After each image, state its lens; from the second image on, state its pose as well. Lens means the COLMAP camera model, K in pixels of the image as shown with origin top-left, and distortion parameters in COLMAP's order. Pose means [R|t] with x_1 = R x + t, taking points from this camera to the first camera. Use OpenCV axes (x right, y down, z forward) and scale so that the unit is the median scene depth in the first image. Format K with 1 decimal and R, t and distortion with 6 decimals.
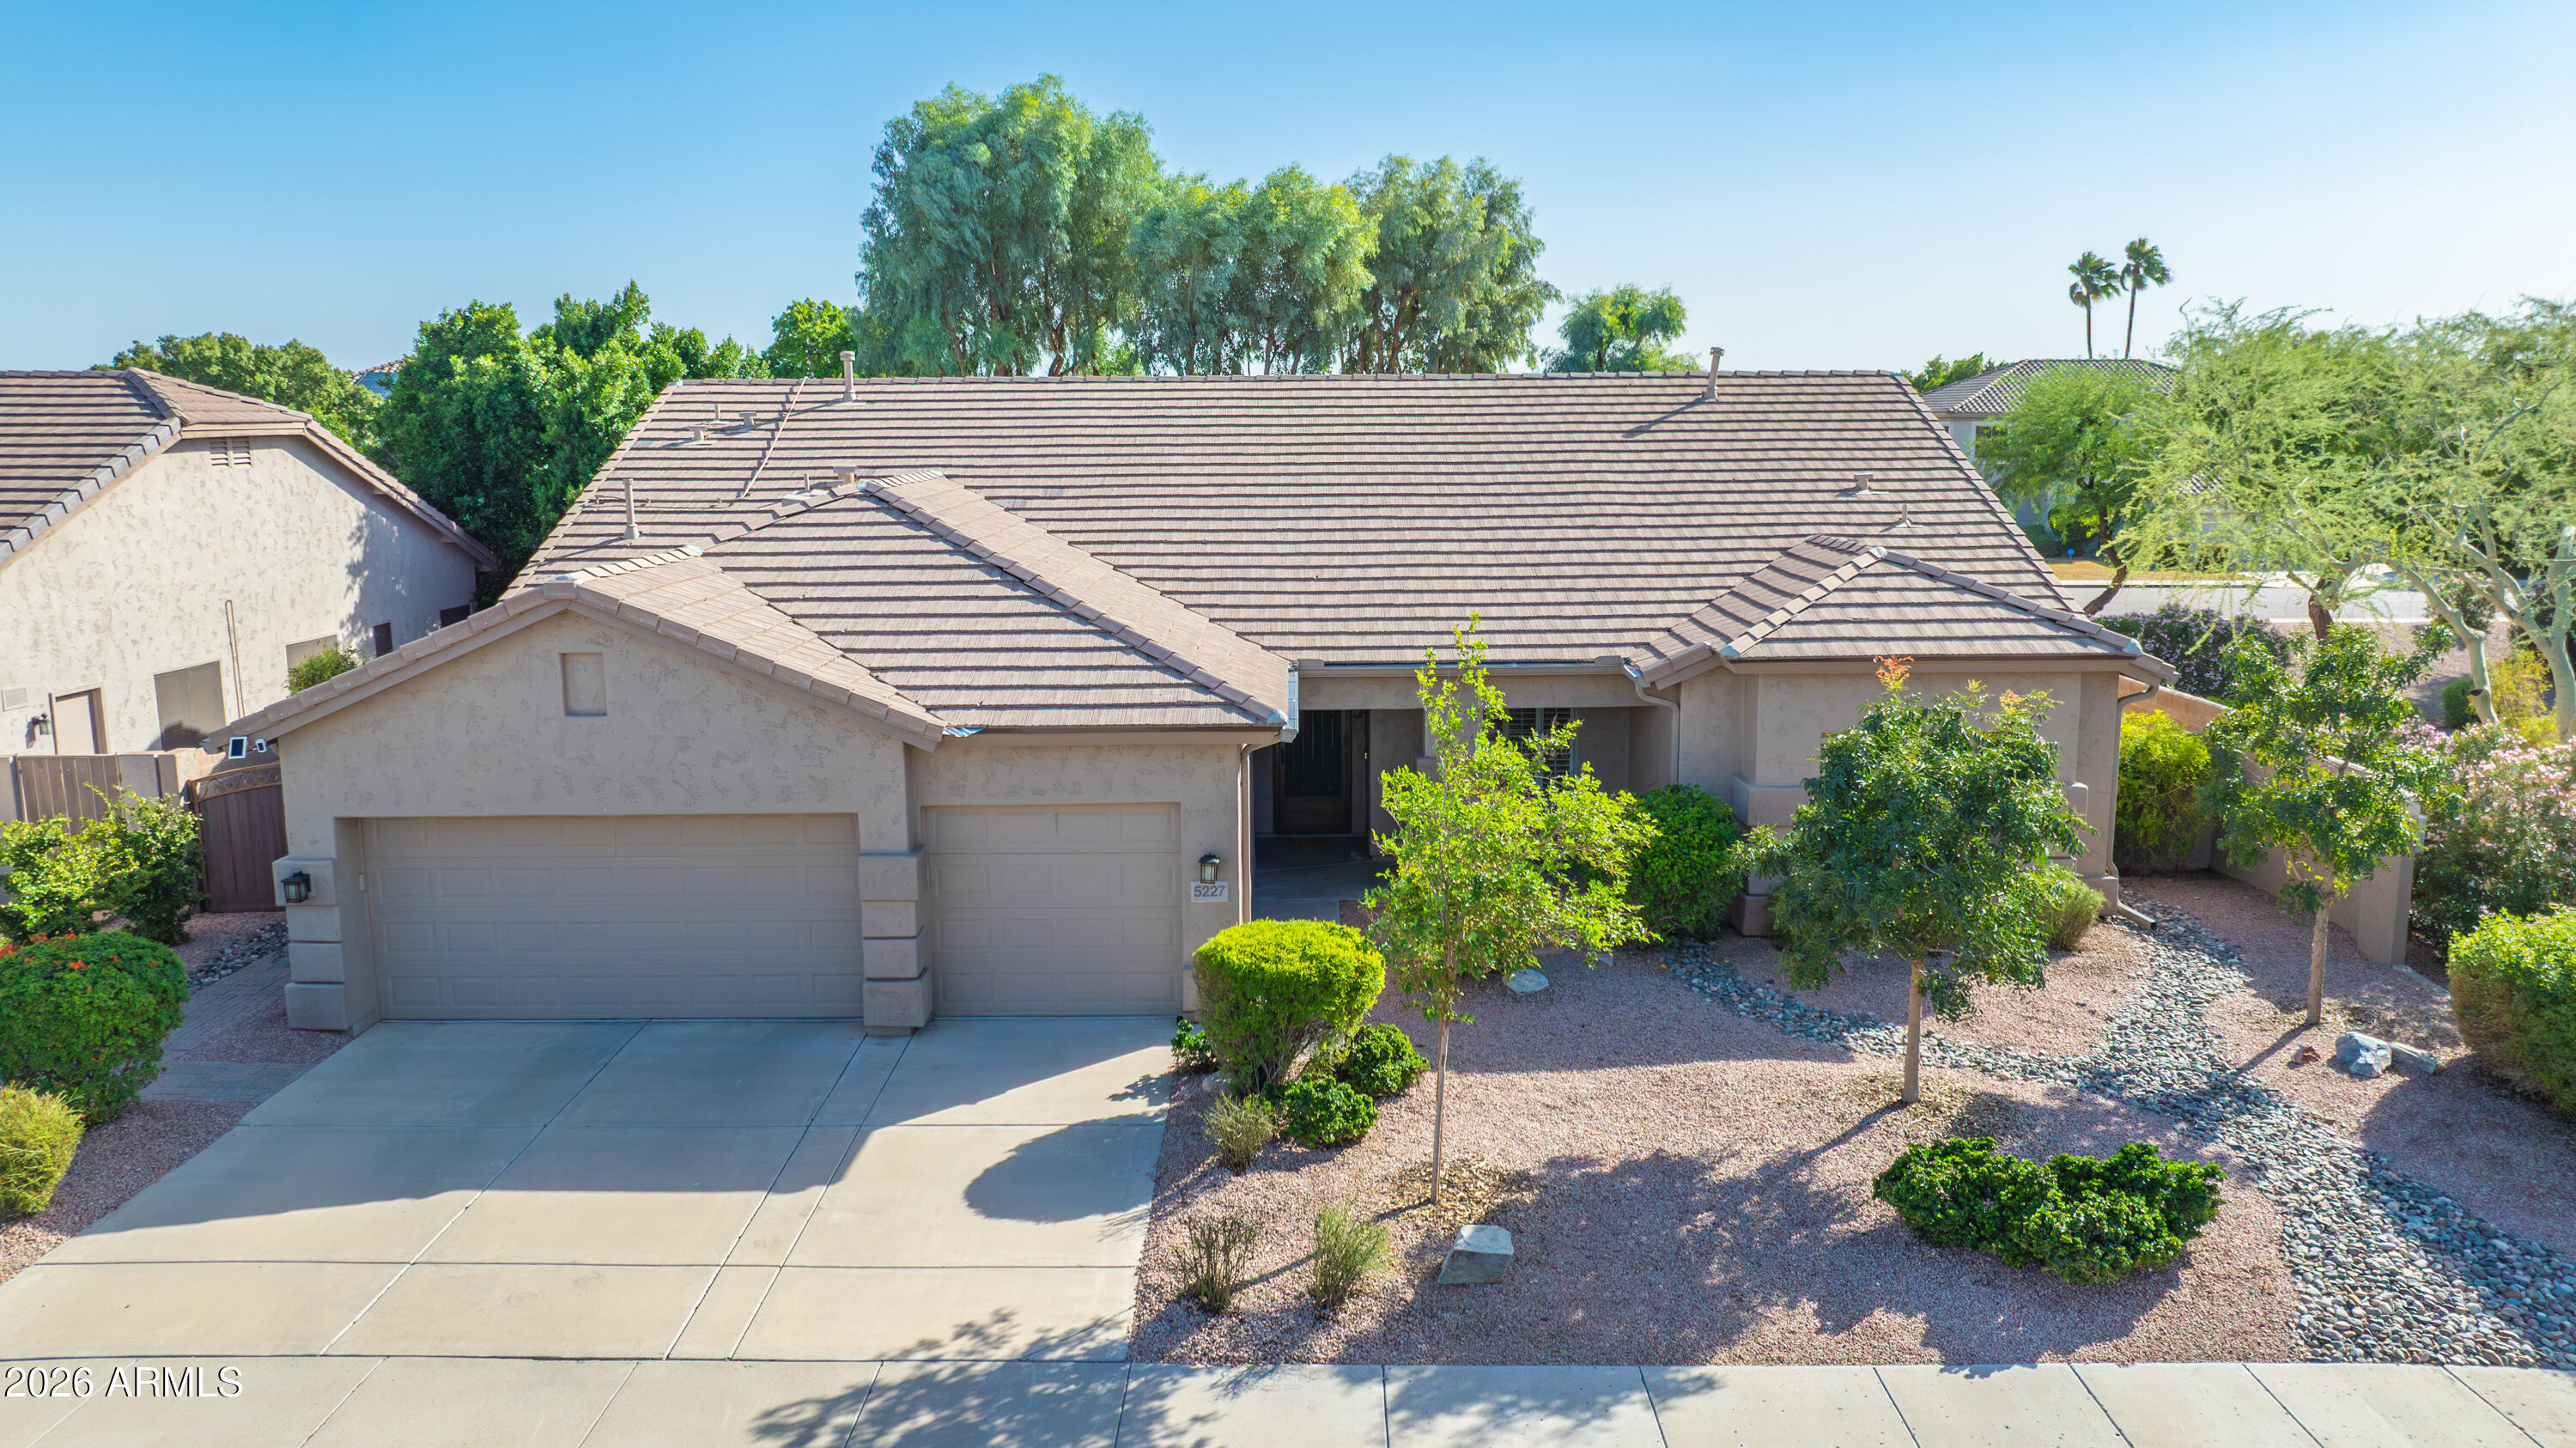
lens RADIAL K [[1820.8, 0, 1290.4], [0, 1820.8, 732.0], [0, 0, 1]] dist [-0.023875, 0.031751]
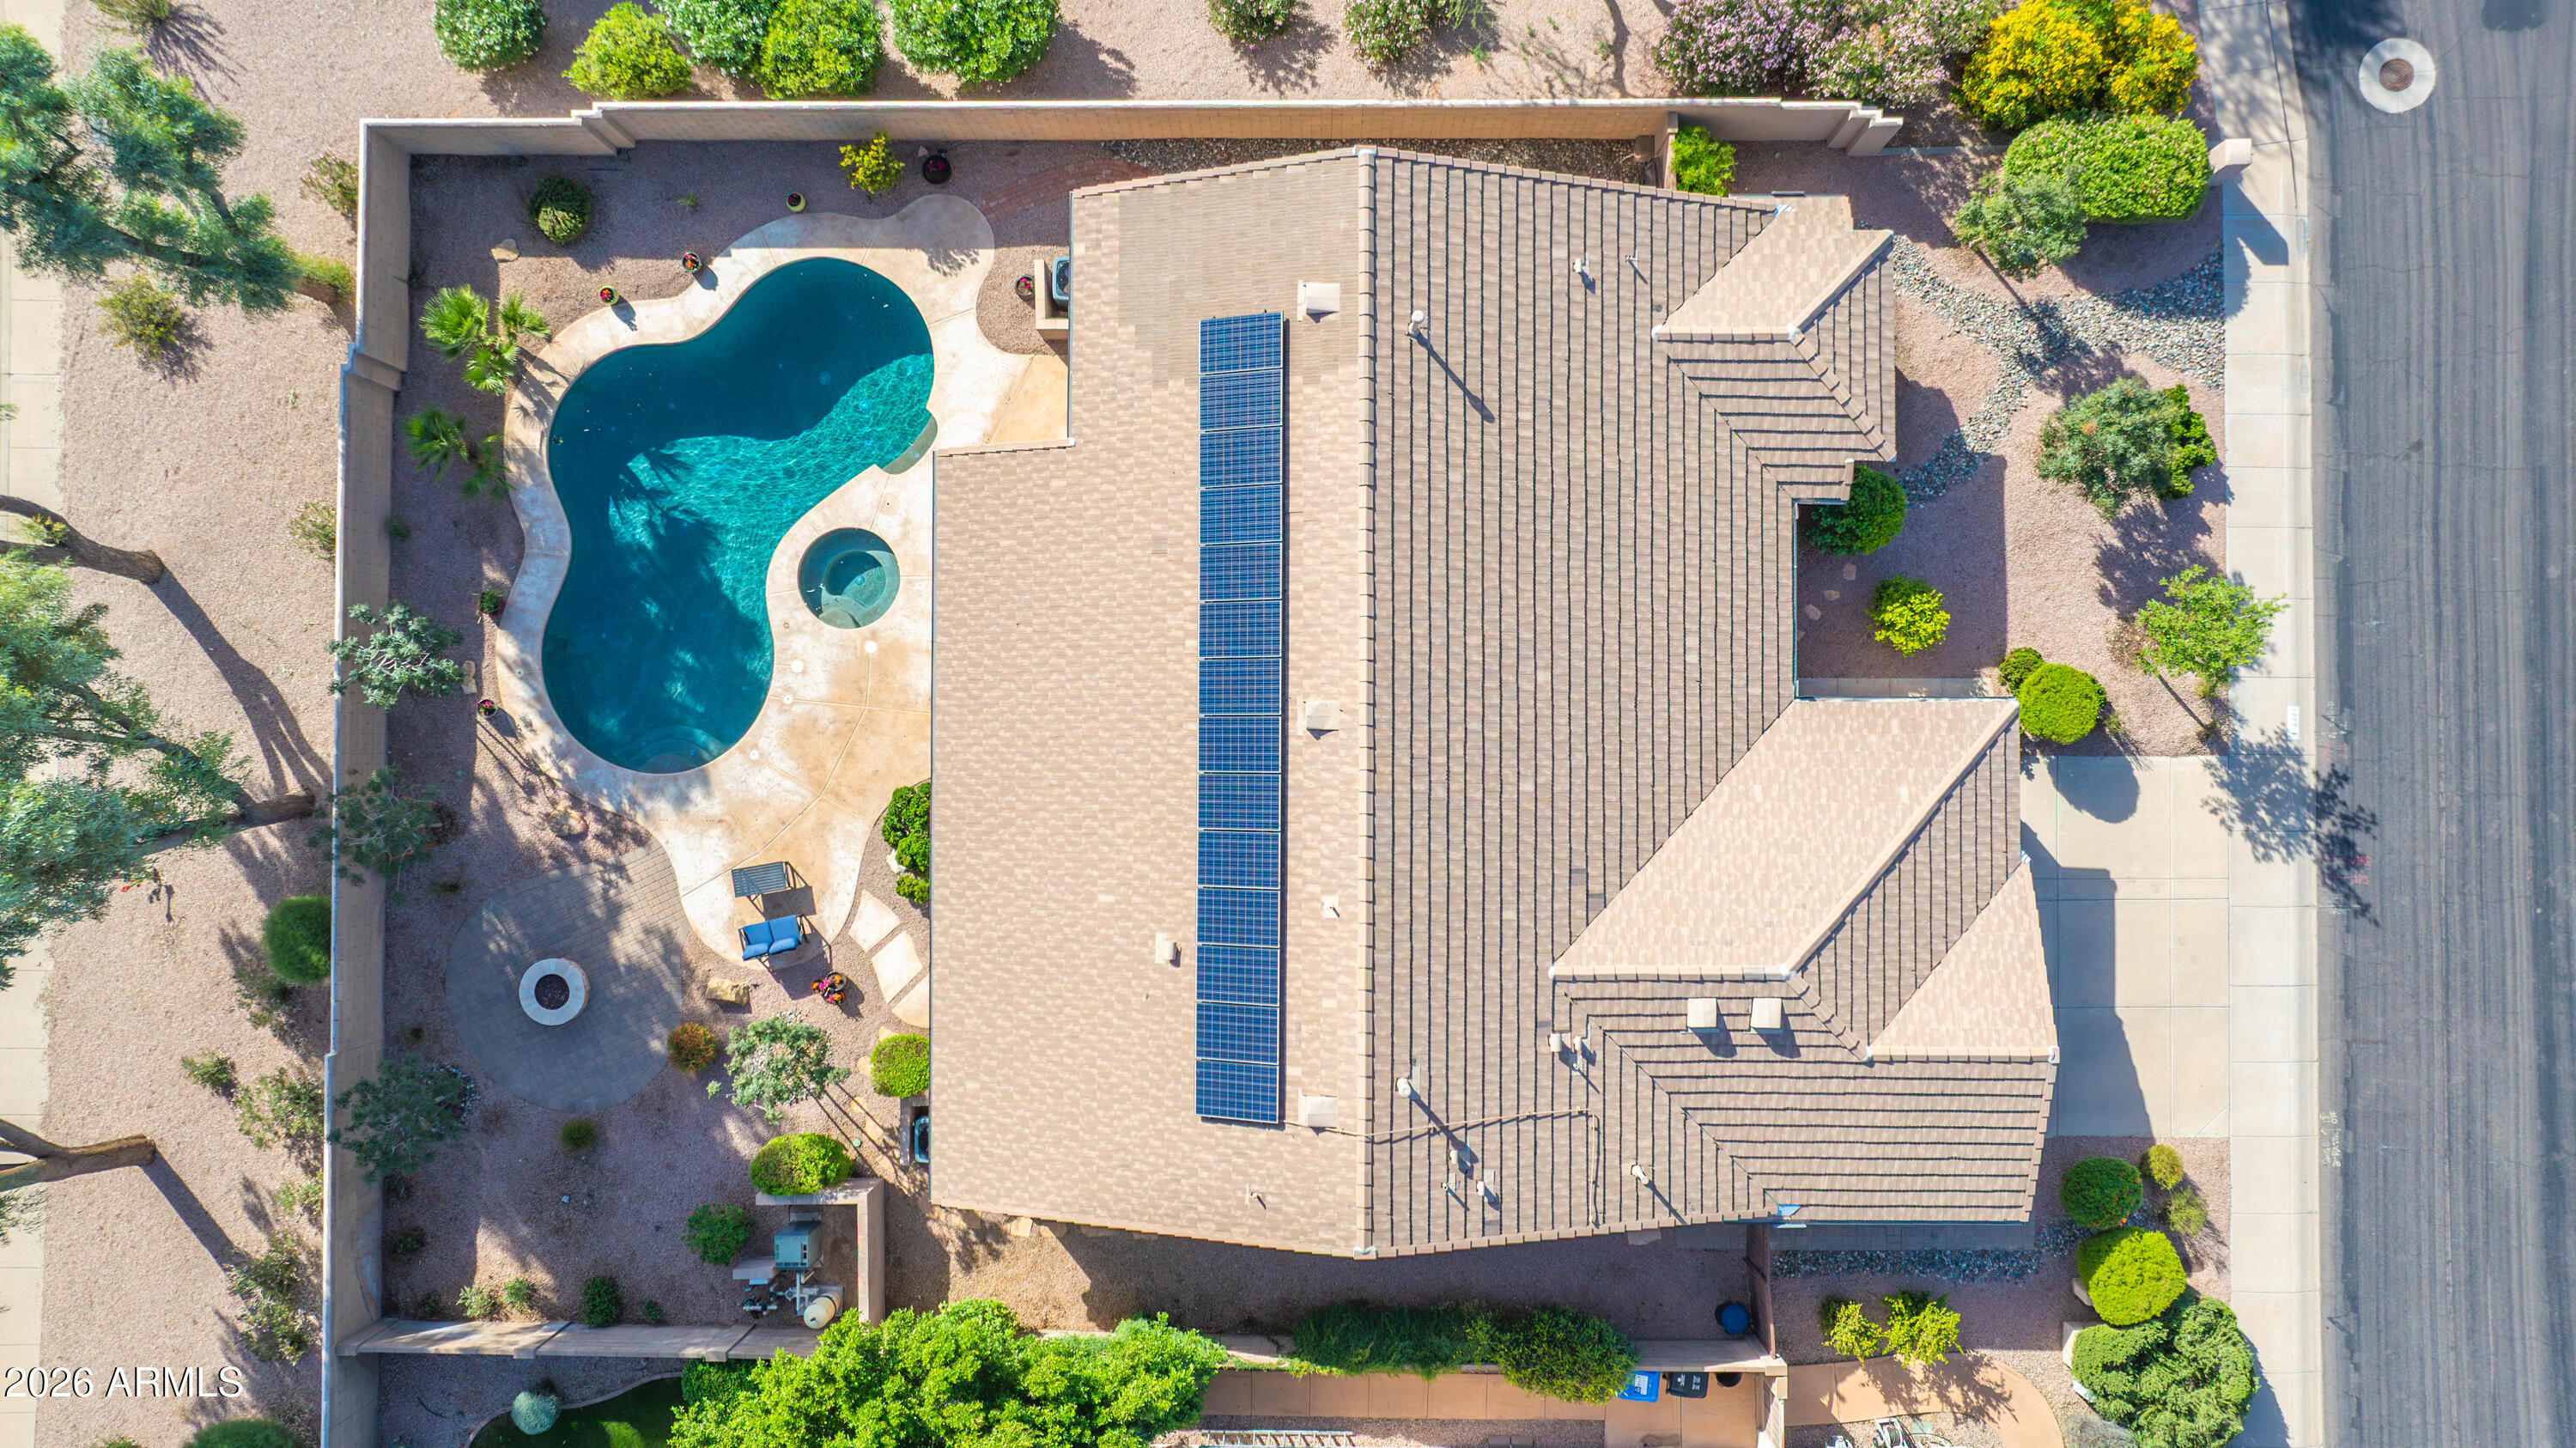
lens RADIAL K [[1863.0, 0, 1288.0], [0, 1863.0, 724.0], [0, 0, 1]] dist [-0.012909, -0.000277]
pose [[-0.006623, -0.999570, 0.028552, -0.072447], [0.206859, 0.026565, 0.978010, -1.973718], [-0.978348, 0.012384, 0.206594, 1.206392]]
